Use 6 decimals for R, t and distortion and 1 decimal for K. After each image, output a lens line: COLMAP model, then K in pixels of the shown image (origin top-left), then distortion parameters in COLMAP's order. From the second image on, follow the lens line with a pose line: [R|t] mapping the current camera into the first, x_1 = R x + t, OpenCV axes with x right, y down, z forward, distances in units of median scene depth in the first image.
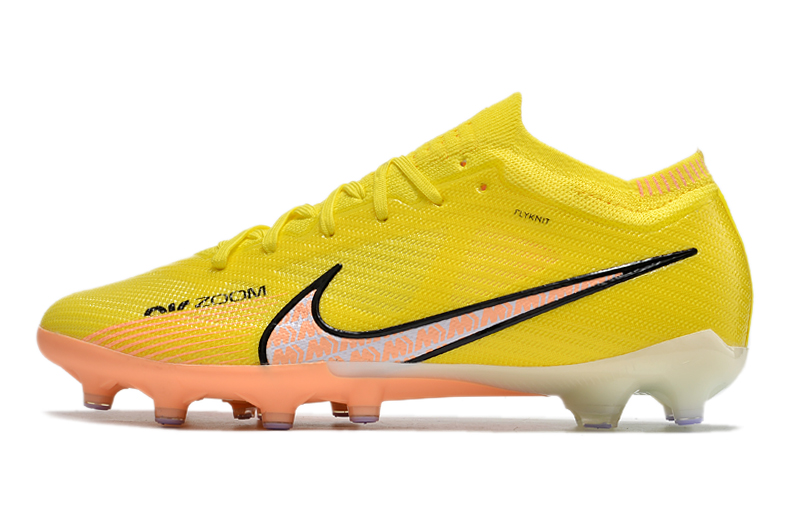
lens RADIAL K [[820.6, 0, 402.8], [0, 820.6, 265.0], [0, 0, 1]] dist [0.001049, 0.000000]
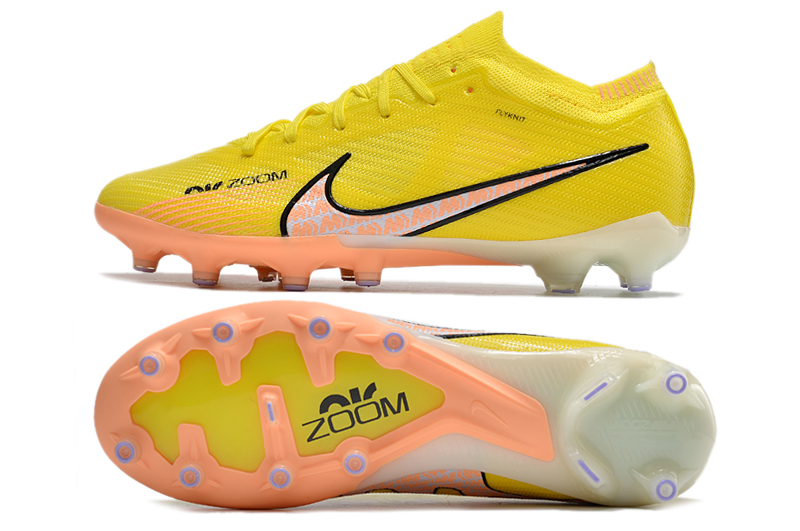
lens RADIAL K [[820.6, 0, 399.9], [0, 820.6, 265.3], [0, 0, 1]] dist [0.001049, 0.000000]
pose [[0.999911, 0.013360, -0.000507, -0.000086], [-0.013142, 0.989178, 0.146128, -0.013949], [0.002454, -0.146108, 0.989266, -0.193656]]
